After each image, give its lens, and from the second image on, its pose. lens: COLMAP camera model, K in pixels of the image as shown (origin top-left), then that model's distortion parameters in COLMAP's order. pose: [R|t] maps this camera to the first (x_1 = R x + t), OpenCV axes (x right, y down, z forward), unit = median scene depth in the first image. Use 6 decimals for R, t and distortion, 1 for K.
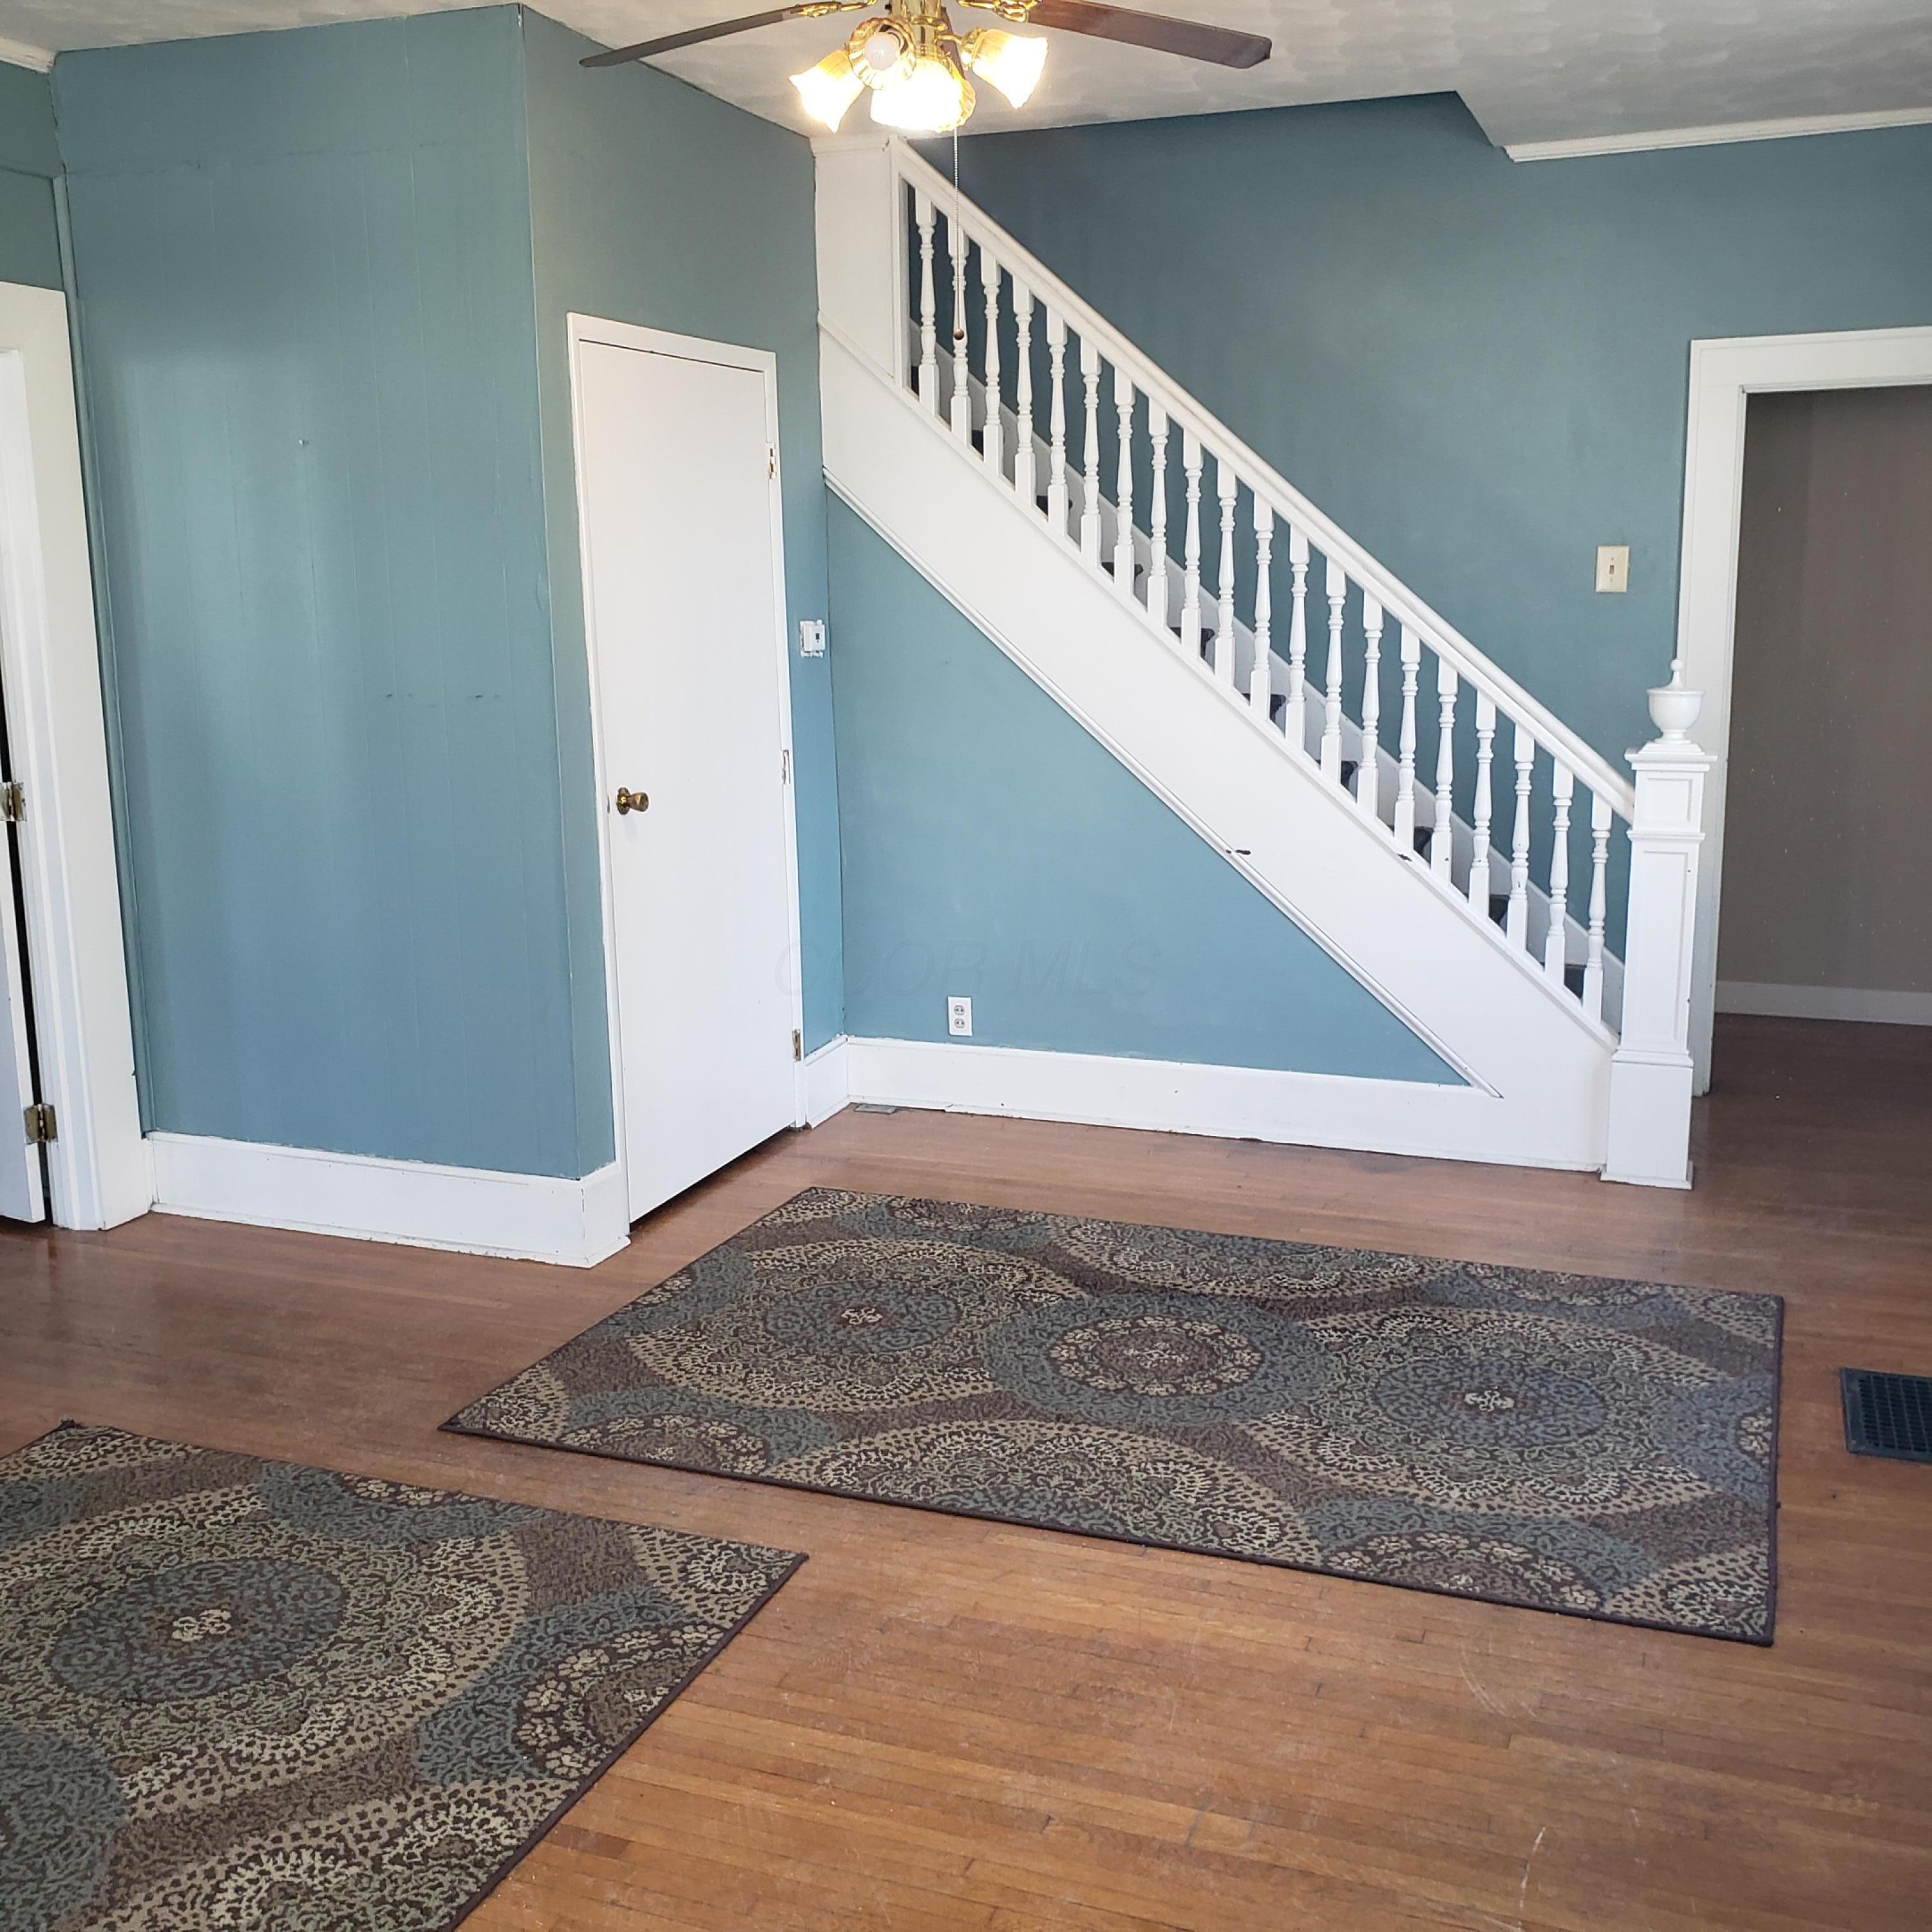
lens RADIAL K [[2005.3, 0, 964.1], [0, 2005.3, 915.7], [0, 0, 1]] dist [0.142354, -0.360028]
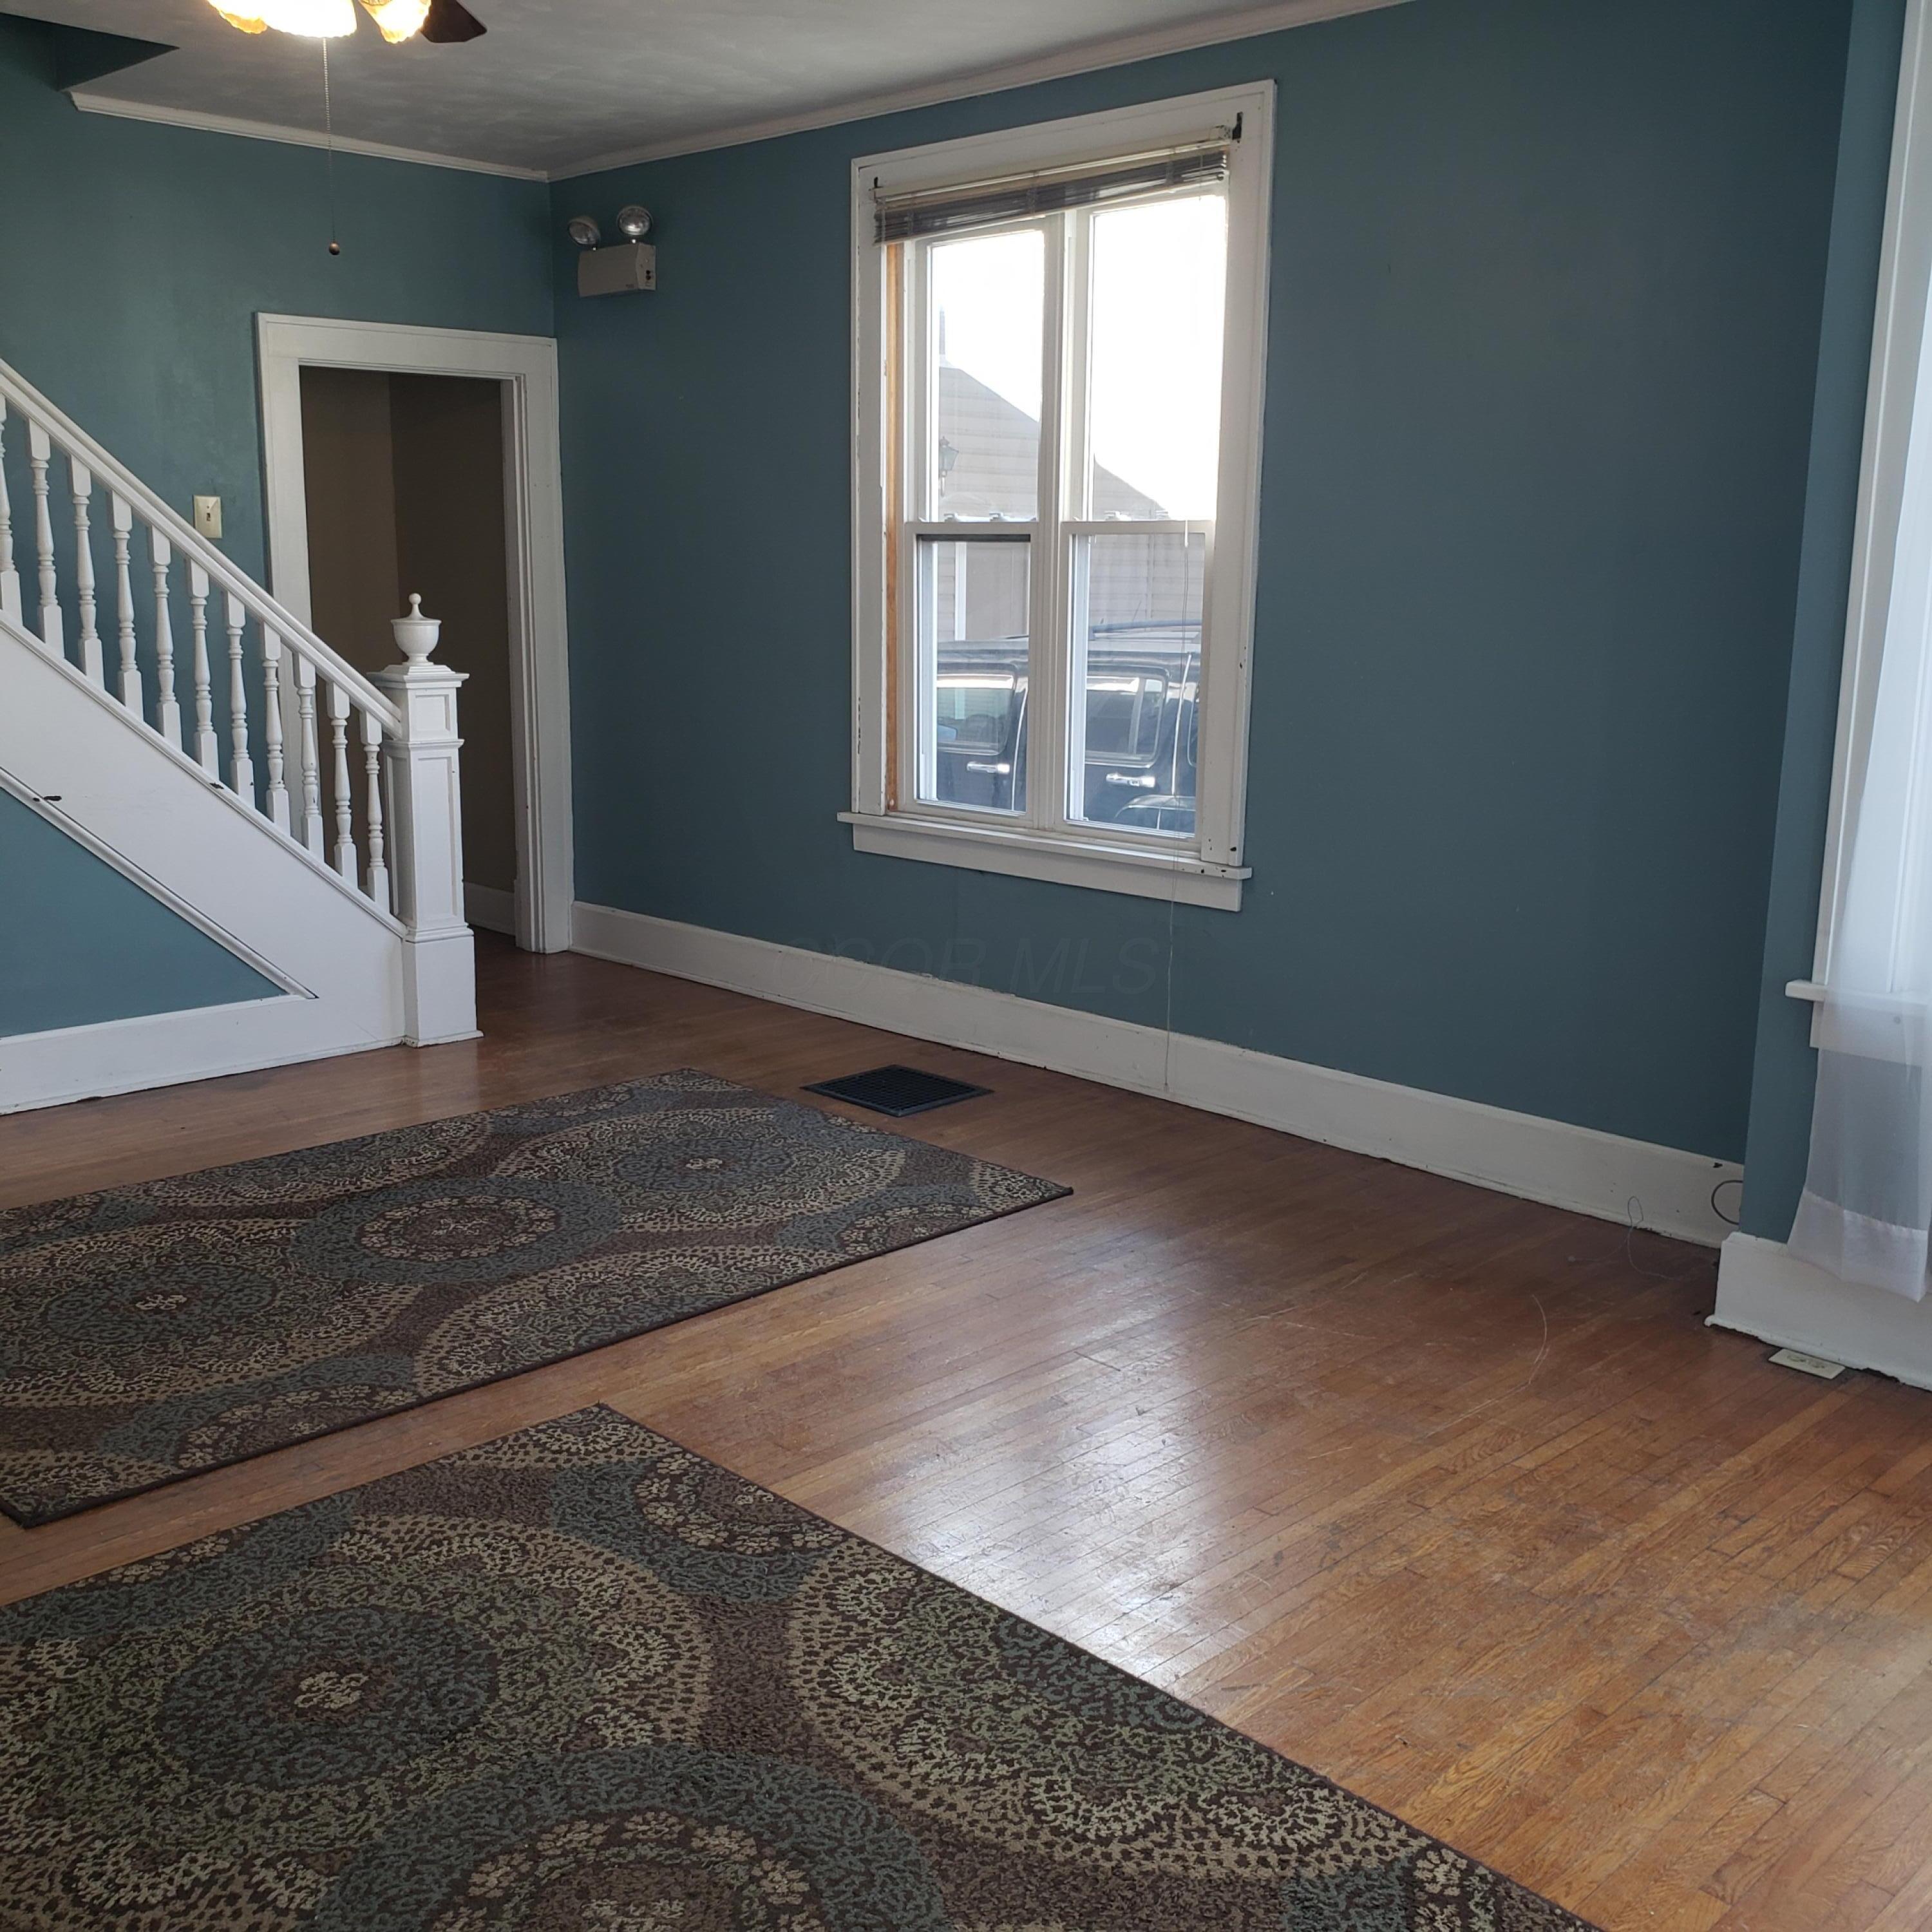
lens RADIAL K [[2005.3, 0, 964.1], [0, 2005.3, 915.7], [0, 0, 1]] dist [0.142354, -0.360028]
pose [[0.417314, -0.144180, 0.897252, -0.721895], [0.142827, 0.985469, 0.091927, -0.005951], [-0.897469, 0.089789, 0.431843, 0.273899]]
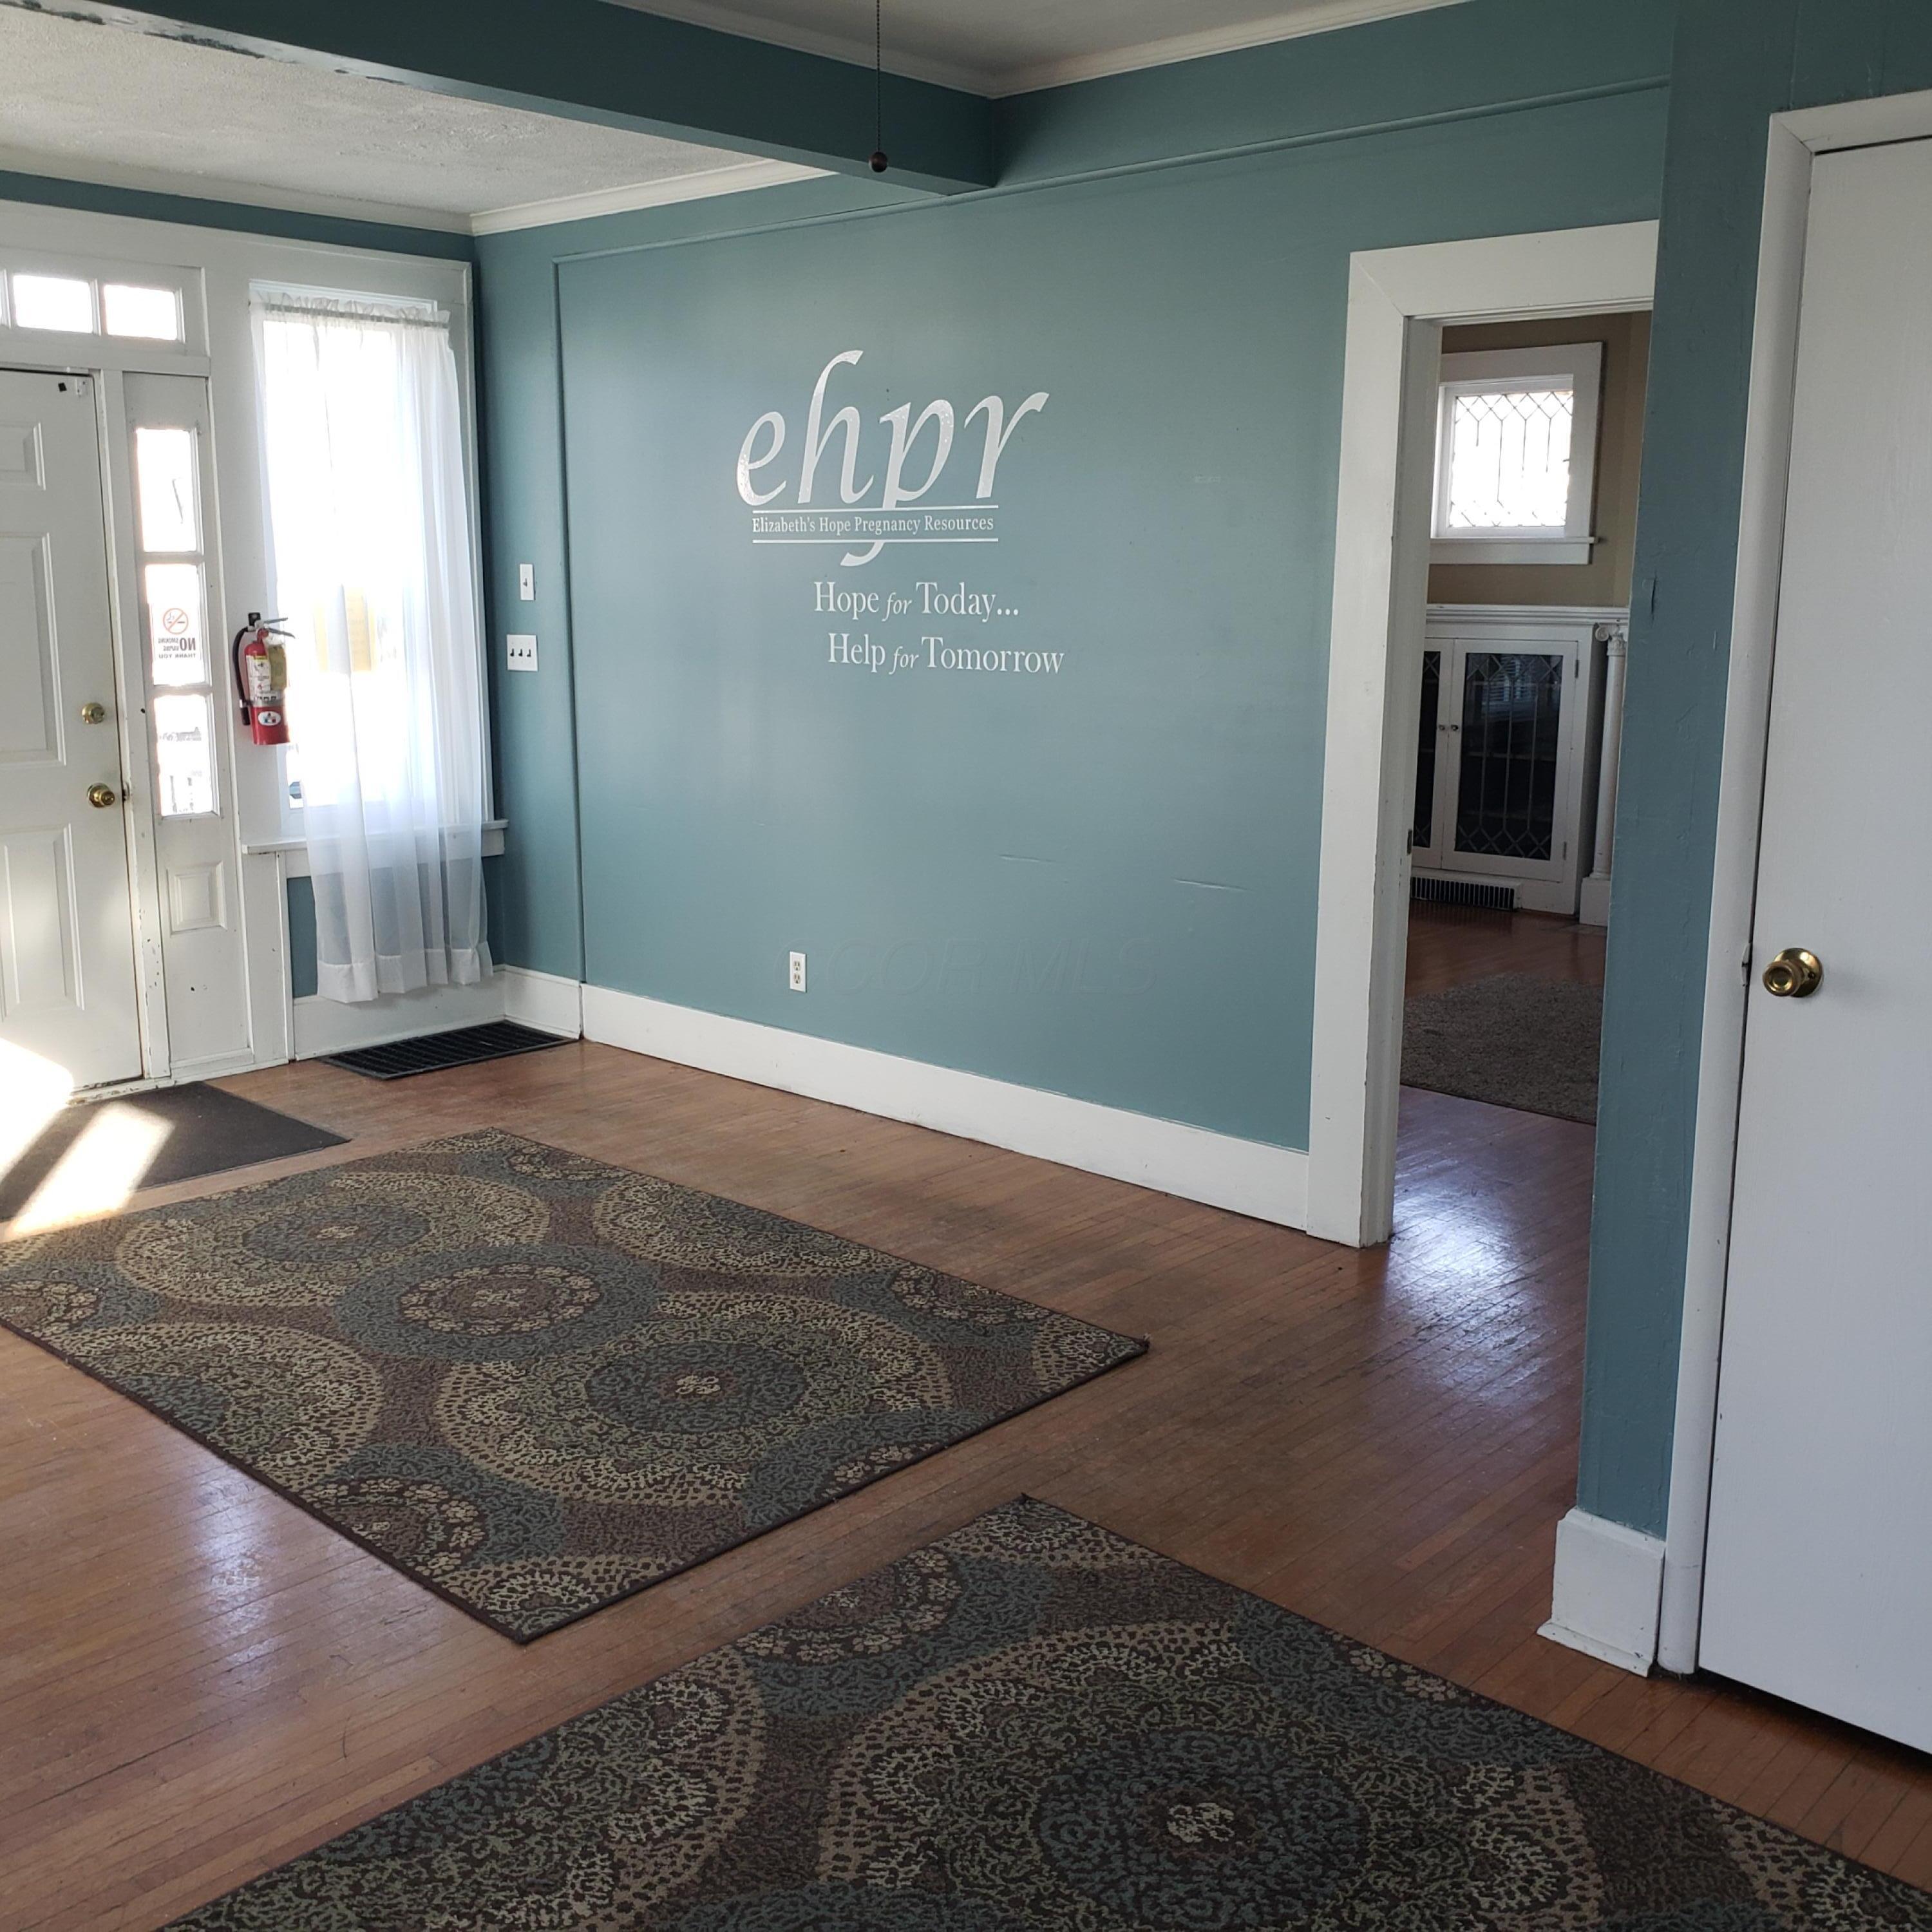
lens RADIAL K [[2005.3, 0, 964.1], [0, 2005.3, 915.7], [0, 0, 1]] dist [0.142354, -0.360028]
pose [[-0.375031, 0.174232, -0.910491, 0.490010], [-0.159309, 0.955453, 0.248455, -0.200461], [0.913221, 0.238228, -0.330568, 1.109558]]
